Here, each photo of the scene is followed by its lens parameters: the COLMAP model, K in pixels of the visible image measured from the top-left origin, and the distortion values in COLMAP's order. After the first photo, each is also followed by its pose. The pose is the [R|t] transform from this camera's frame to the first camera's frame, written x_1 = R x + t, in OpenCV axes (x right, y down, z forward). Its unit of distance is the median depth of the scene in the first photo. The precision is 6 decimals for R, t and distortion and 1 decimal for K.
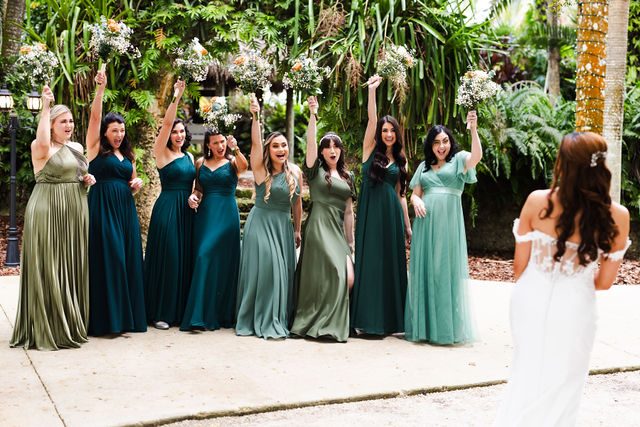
lens RADIAL K [[913.0, 0, 318.5], [0, 913.0, 217.1], [0, 0, 1]] dist [0.032646, 0.000000]
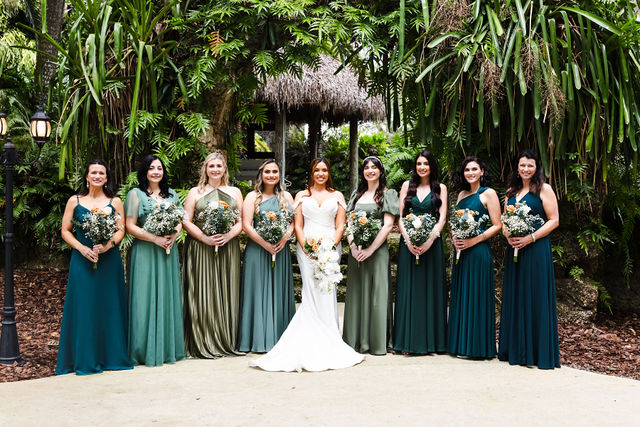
lens RADIAL K [[770.3, 0, 321.8], [0, 770.3, 211.2], [0, 0, 1]] dist [-0.014061, 0.000000]
pose [[0.999559, -0.010056, -0.027958, -0.069860], [0.009078, 0.999350, -0.034890, -0.034301], [0.028291, 0.034621, 0.999000, 0.374742]]
